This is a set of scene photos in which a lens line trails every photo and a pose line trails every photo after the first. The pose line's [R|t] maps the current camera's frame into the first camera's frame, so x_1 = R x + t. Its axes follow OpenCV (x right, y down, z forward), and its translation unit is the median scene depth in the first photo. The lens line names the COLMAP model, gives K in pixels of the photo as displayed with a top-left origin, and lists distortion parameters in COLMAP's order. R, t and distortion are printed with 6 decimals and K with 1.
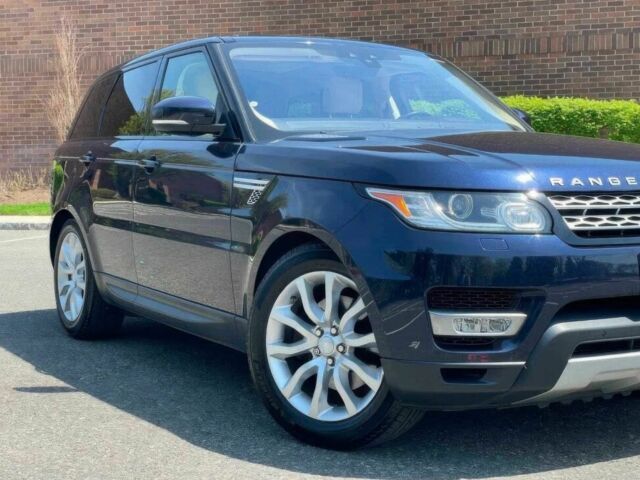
lens RADIAL K [[1083.9, 0, 320.0], [0, 1083.9, 240.0], [0, 0, 1]] dist [0.059679, 0.086105]
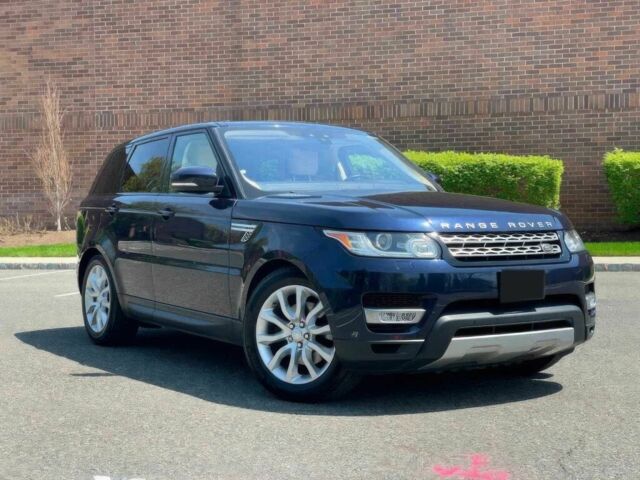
lens RADIAL K [[1083.9, 0, 320.0], [0, 1083.9, 240.0], [0, 0, 1]] dist [0.059679, 0.086105]
pose [[0.998911, -0.002441, 0.046593, -0.026896], [0.004347, 0.999156, -0.040857, 0.023283], [-0.046454, 0.041015, 0.998078, -0.427949]]
